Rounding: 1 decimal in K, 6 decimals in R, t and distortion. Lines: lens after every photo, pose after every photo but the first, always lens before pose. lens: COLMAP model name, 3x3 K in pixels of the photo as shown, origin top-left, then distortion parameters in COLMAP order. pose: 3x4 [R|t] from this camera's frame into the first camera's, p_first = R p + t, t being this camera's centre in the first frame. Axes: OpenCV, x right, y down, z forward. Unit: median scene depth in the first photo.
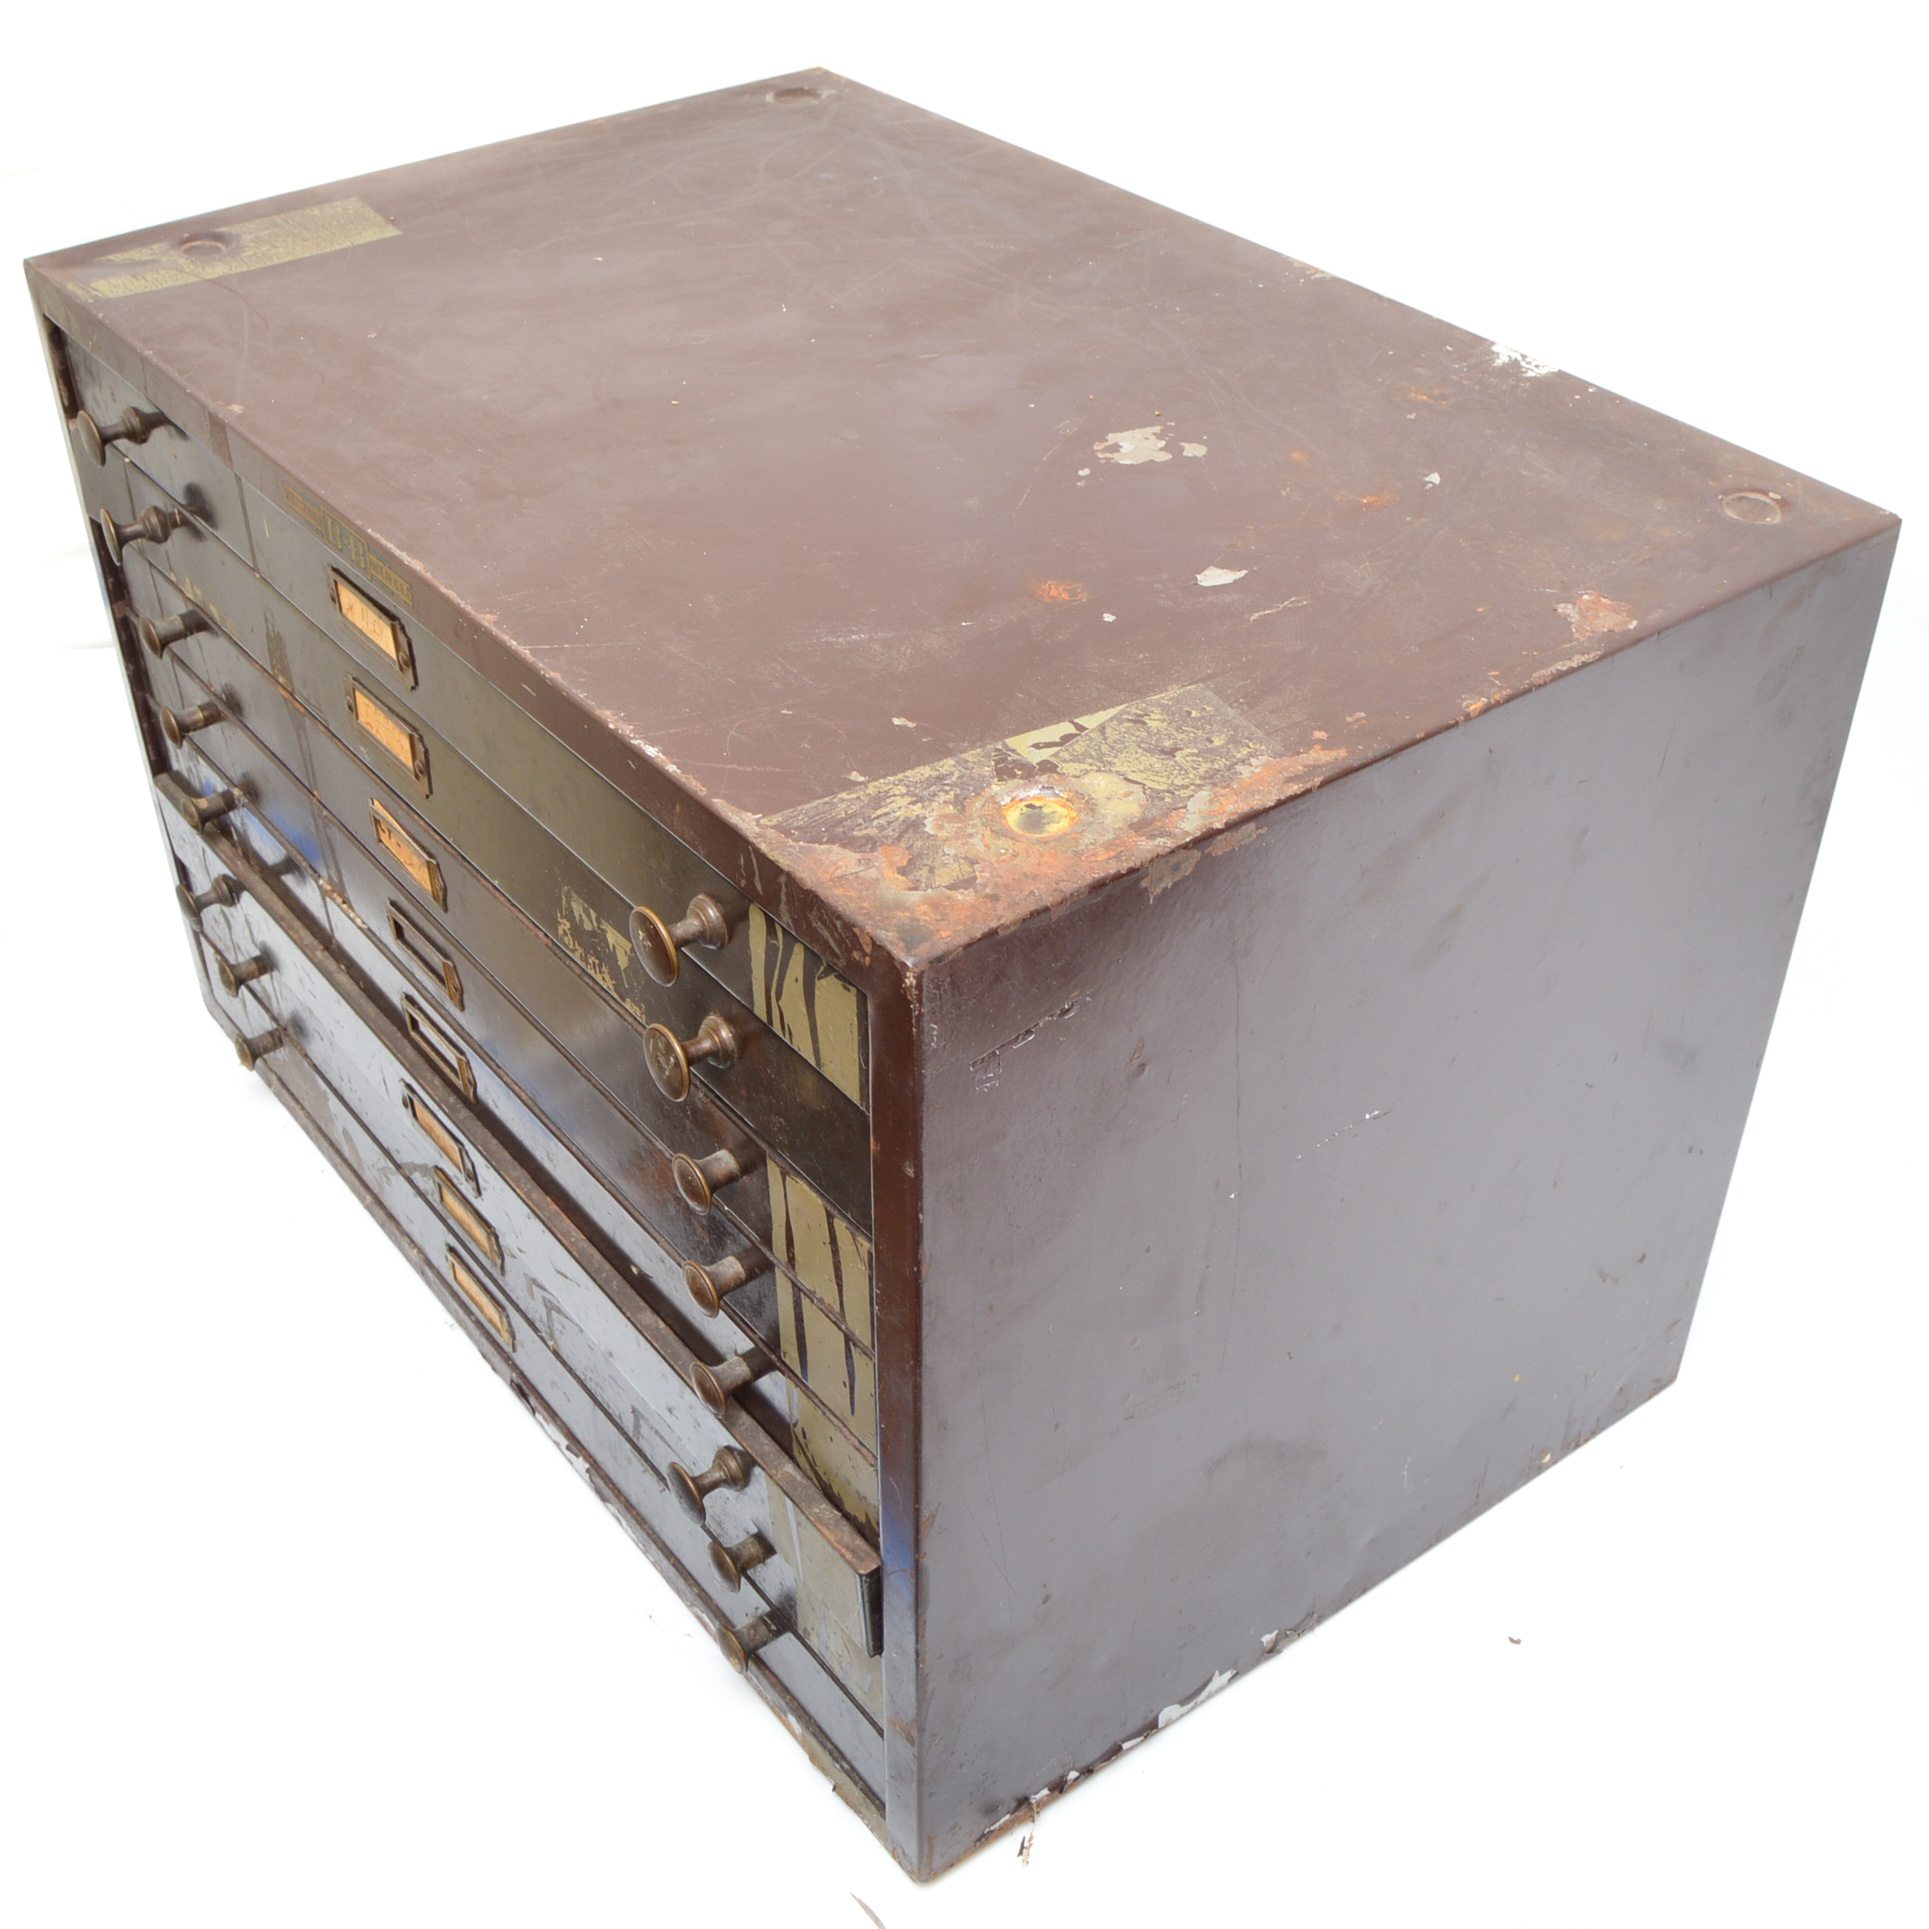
lens RADIAL K [[2363.1, 0, 918.1], [0, 2363.1, 984.1], [0, 0, 1]] dist [-0.090760, 0.000000]
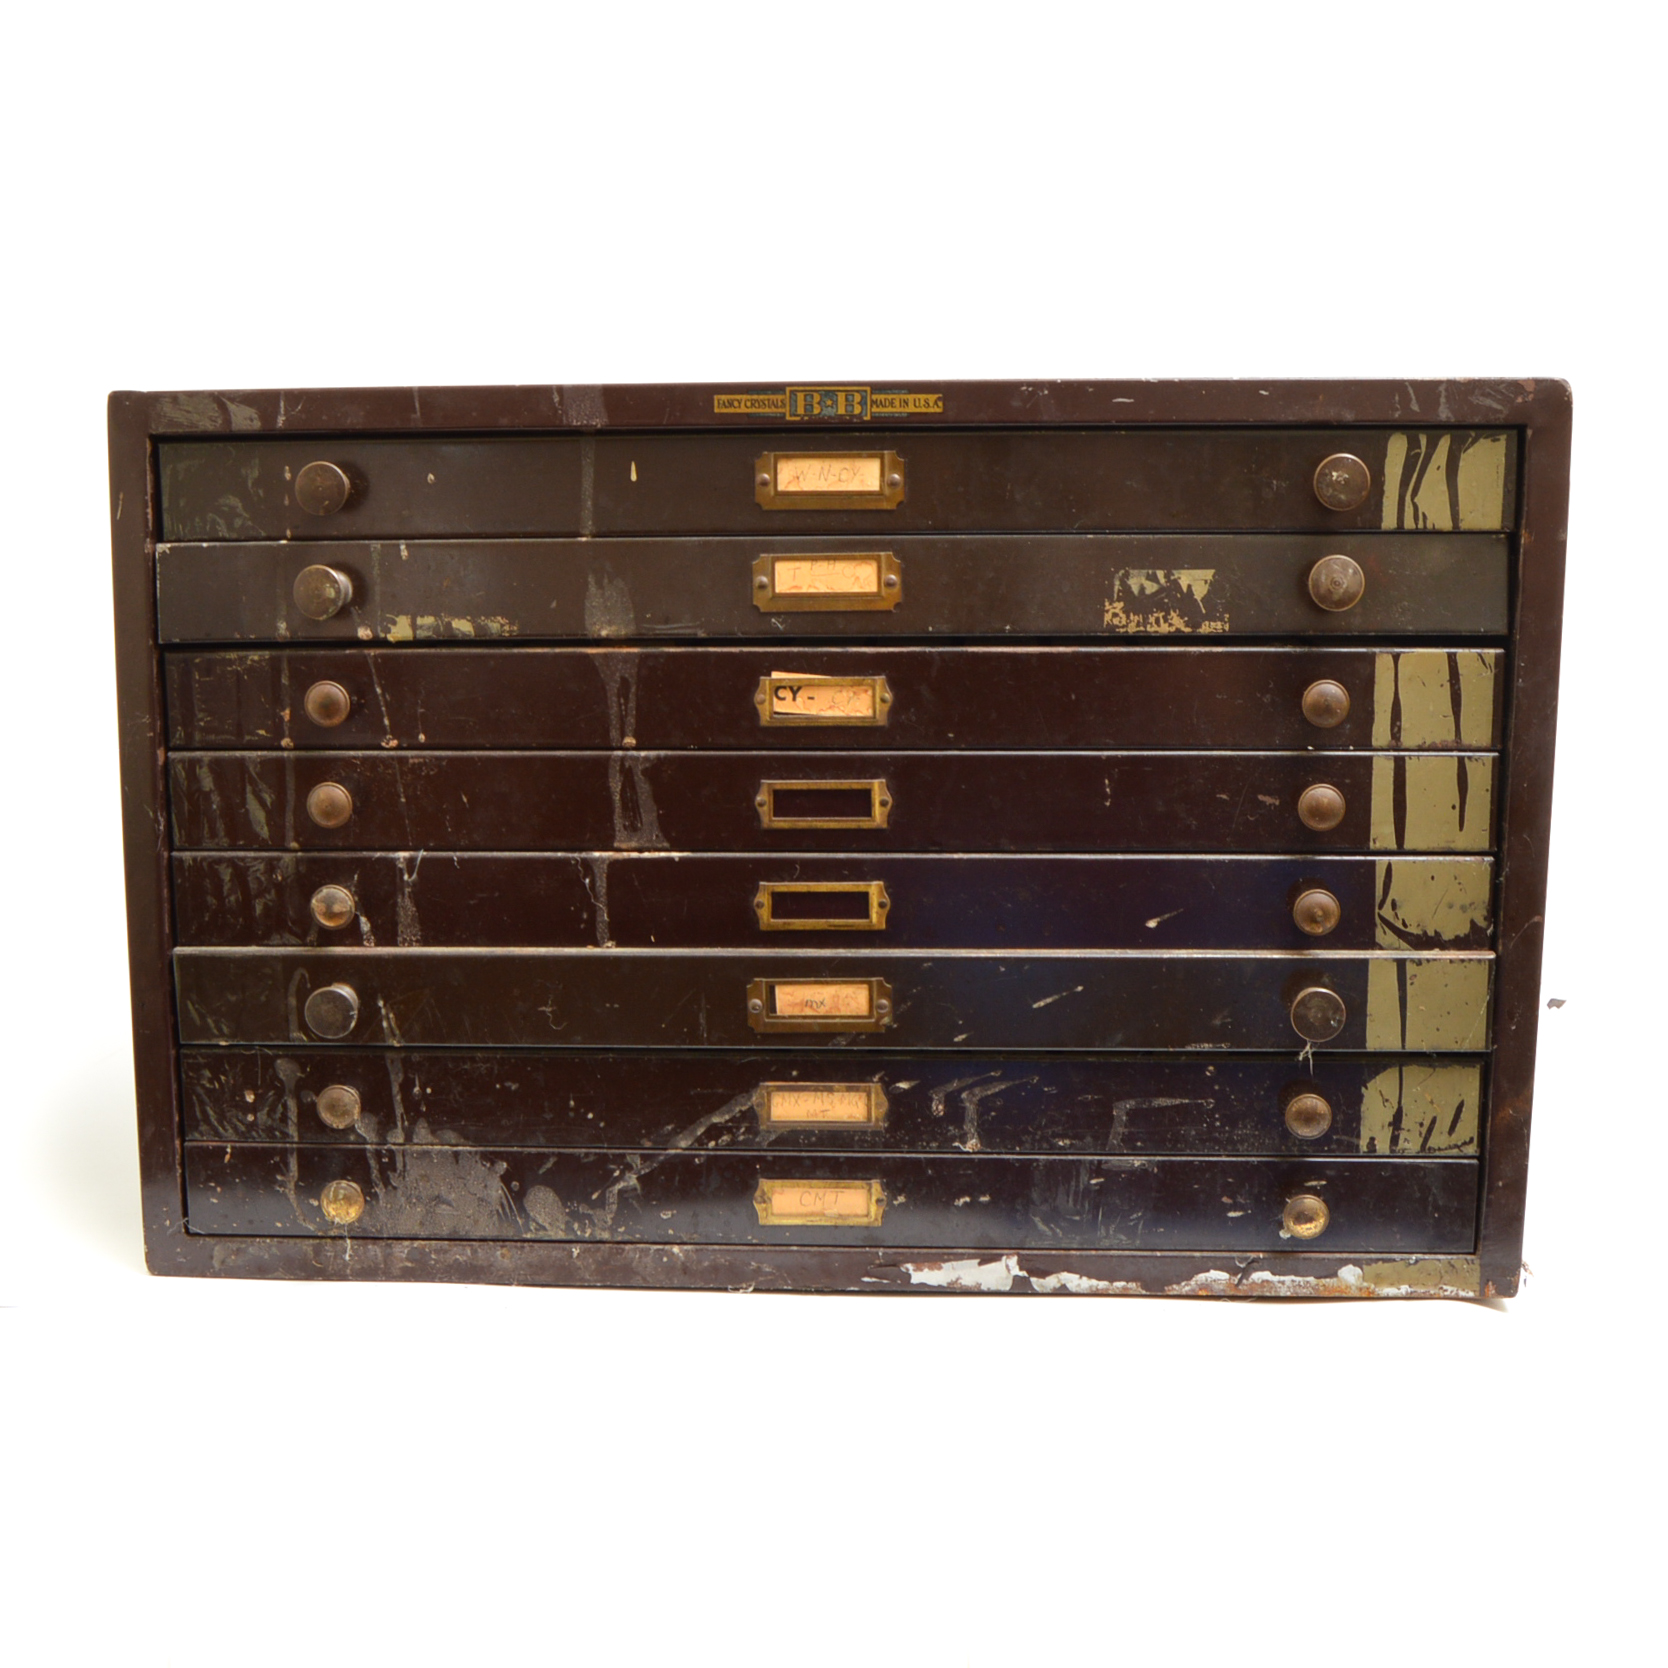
lens RADIAL K [[2187.7, 0, 844.9], [0, 2187.7, 766.5], [0, 0, 1]] dist [-0.089804, 0.000000]
pose [[0.640280, -0.088202, 0.763061, -1.413848], [0.460921, 0.838789, -0.289801, 0.399005], [-0.614486, 0.537265, 0.577714, 0.491271]]
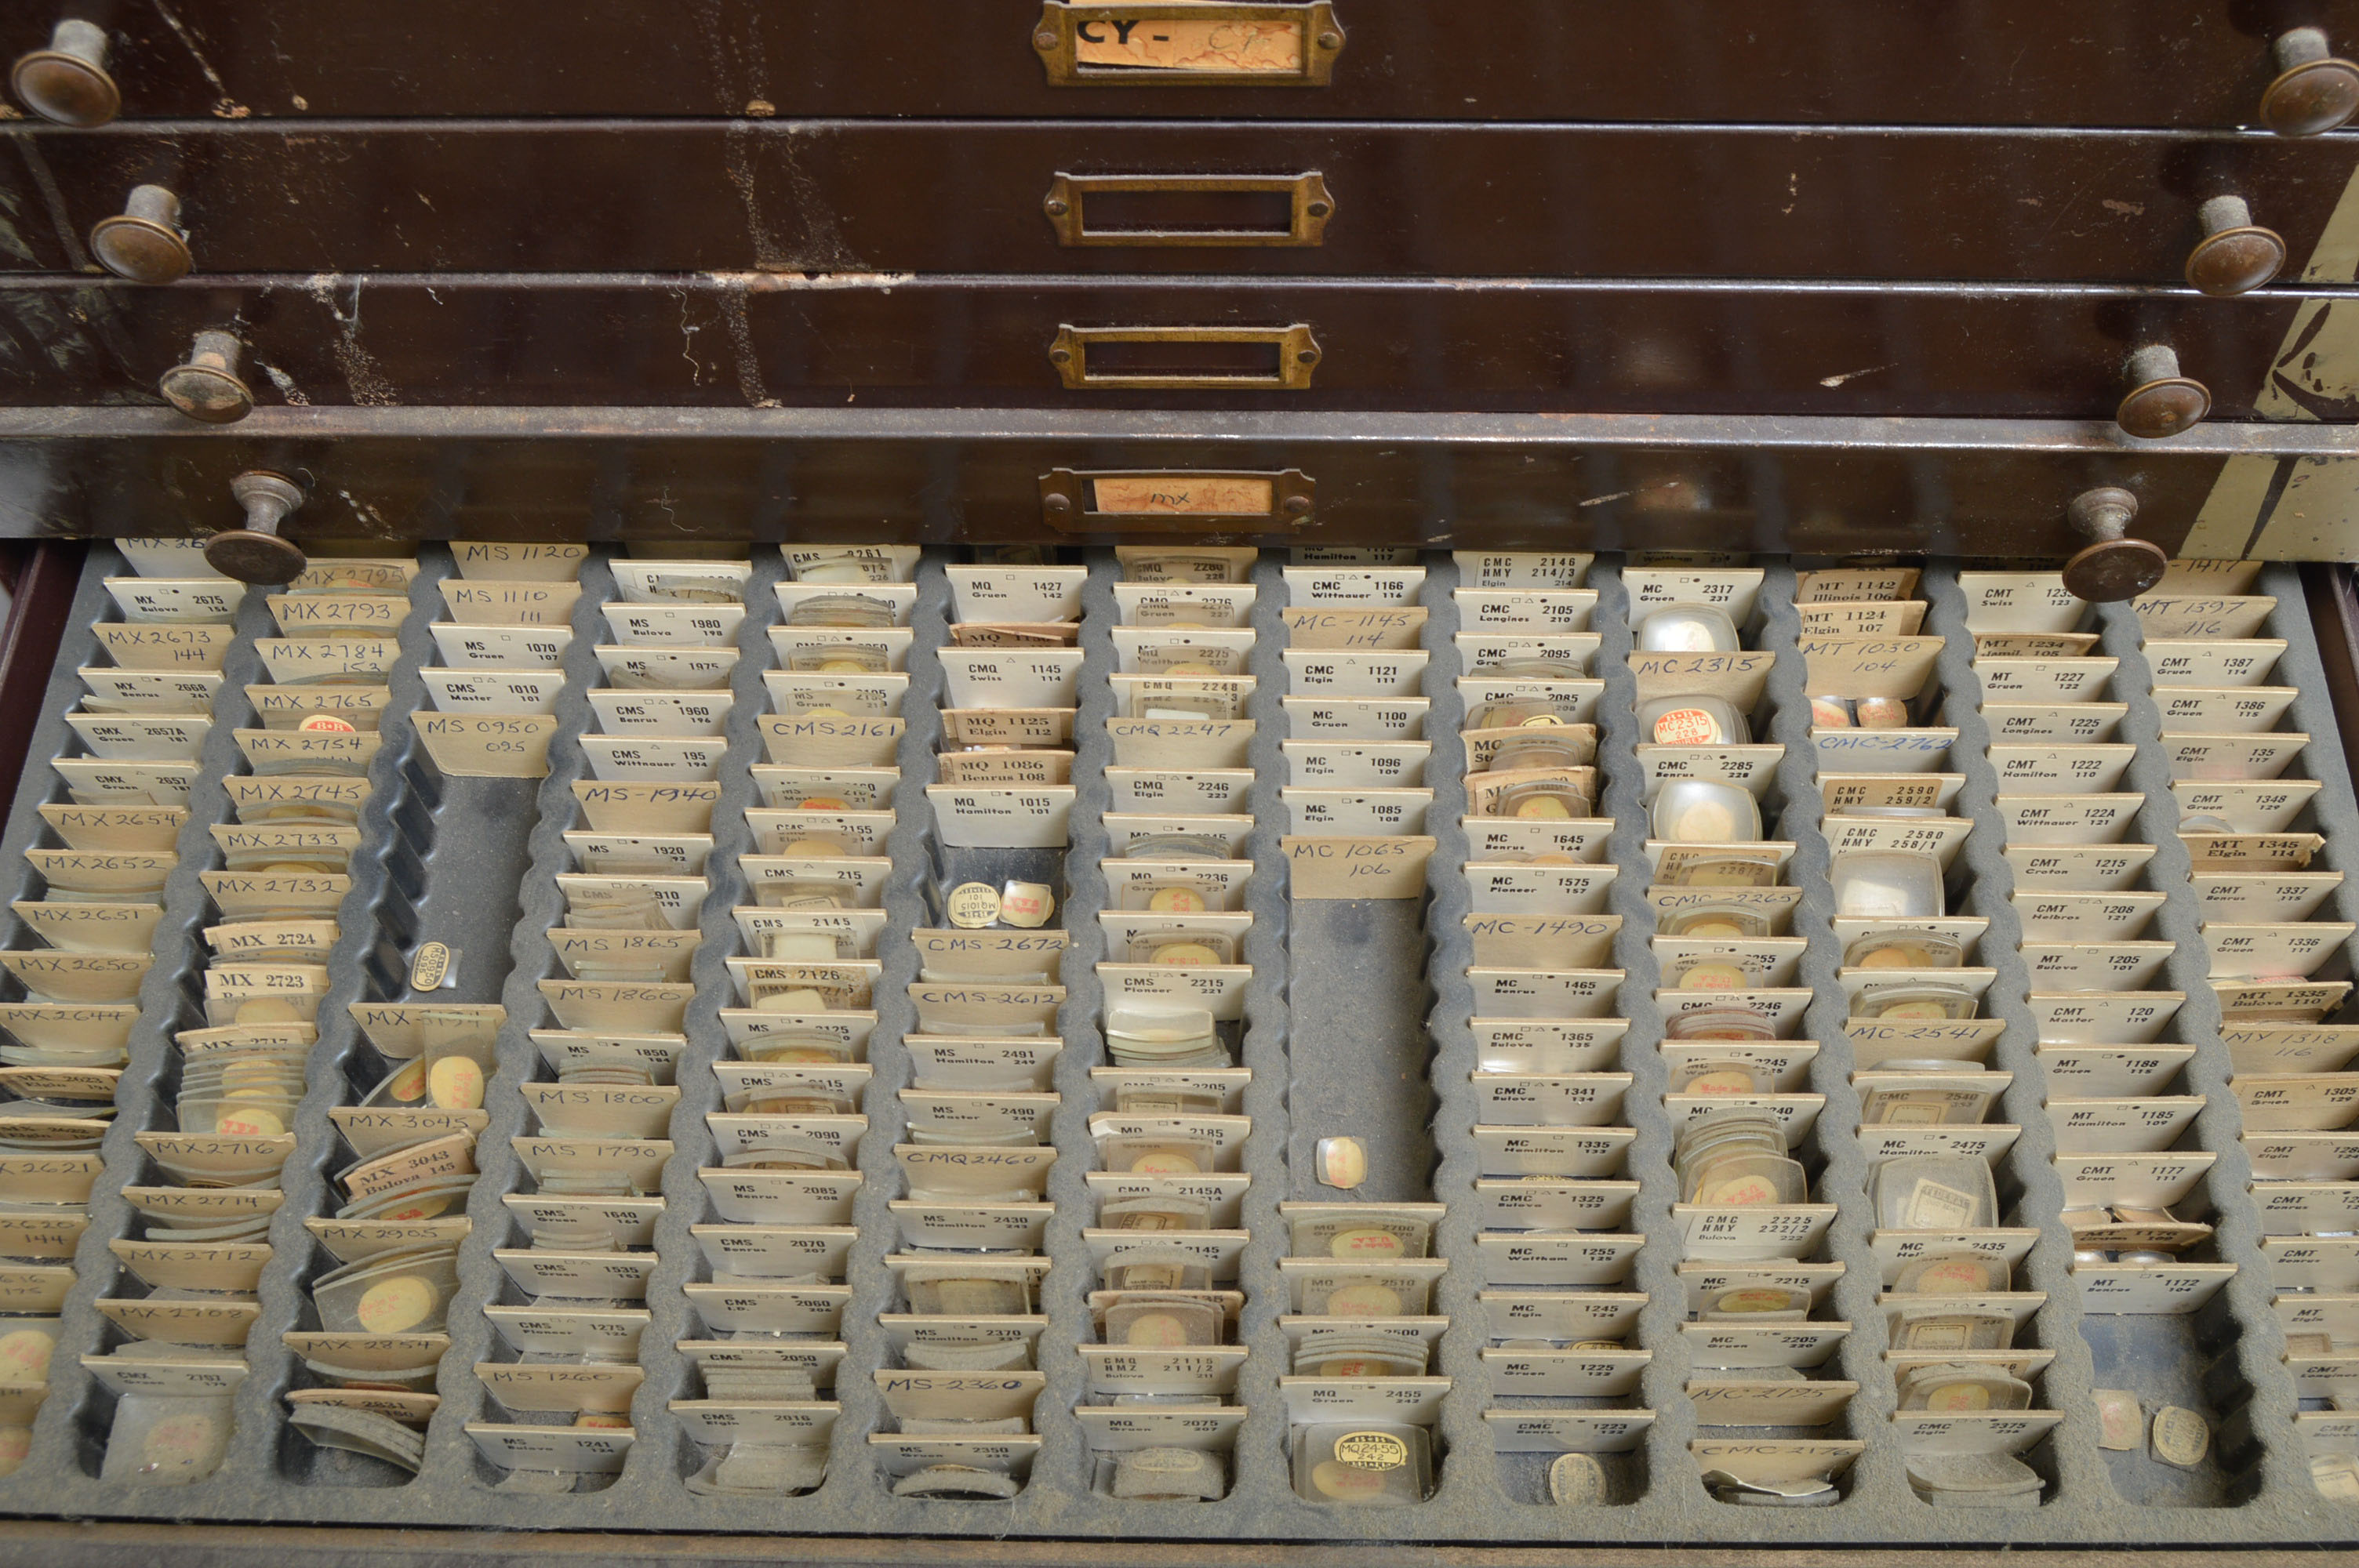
lens RADIAL K [[2636.1, 0, 1187.9], [0, 2636.1, 760.1], [0, 0, 1]] dist [-0.066310, 0.000000]
pose [[0.604448, -0.662645, 0.442204, -0.781031], [0.478969, 0.745838, 0.462941, -0.277354], [-0.636578, -0.068022, 0.768207, 0.712357]]
